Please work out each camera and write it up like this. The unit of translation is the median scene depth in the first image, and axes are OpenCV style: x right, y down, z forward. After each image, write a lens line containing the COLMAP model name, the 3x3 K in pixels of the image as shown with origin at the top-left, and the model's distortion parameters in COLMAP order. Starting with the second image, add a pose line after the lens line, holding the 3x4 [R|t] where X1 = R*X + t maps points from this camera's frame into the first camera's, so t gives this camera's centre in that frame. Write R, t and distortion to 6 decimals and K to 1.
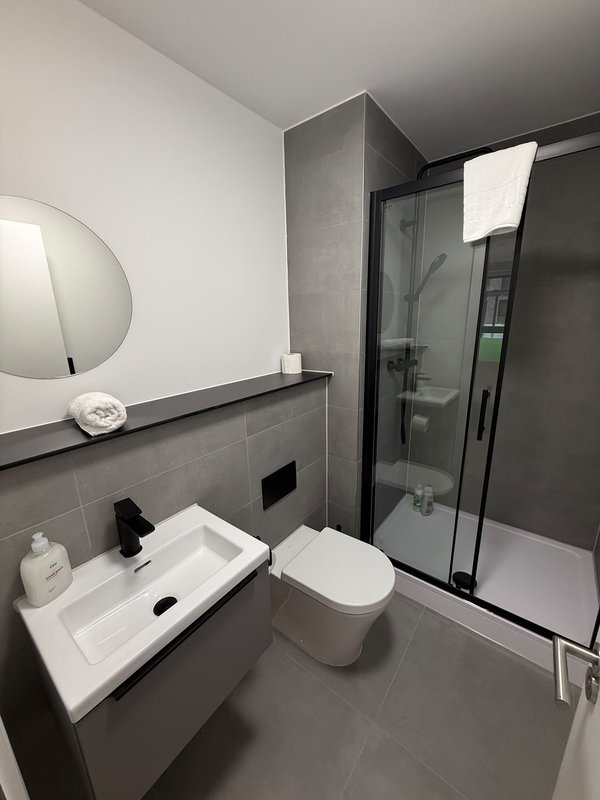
lens RADIAL K [[316.5, 0, 299.5], [0, 316.5, 398.5], [0, 0, 1]] dist [-0.000433, 0.000086]
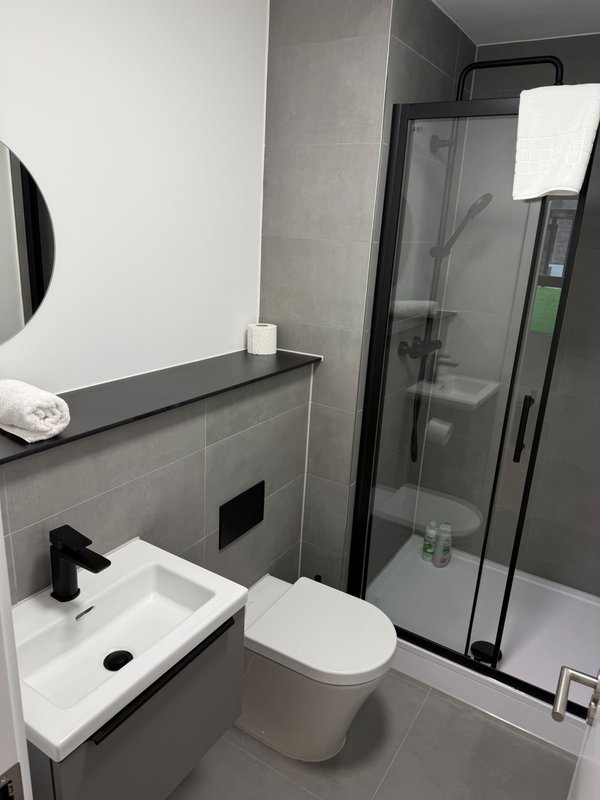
lens RADIAL K [[557.7, 0, 296.4], [0, 557.7, 401.3], [0, 0, 1]] dist [0.096213, -0.143307]
pose [[0.992200, 0.044428, 0.116471, -0.093109], [-0.050280, 0.997591, 0.047796, -0.041444], [-0.114067, -0.053279, 0.992043, -0.220392]]
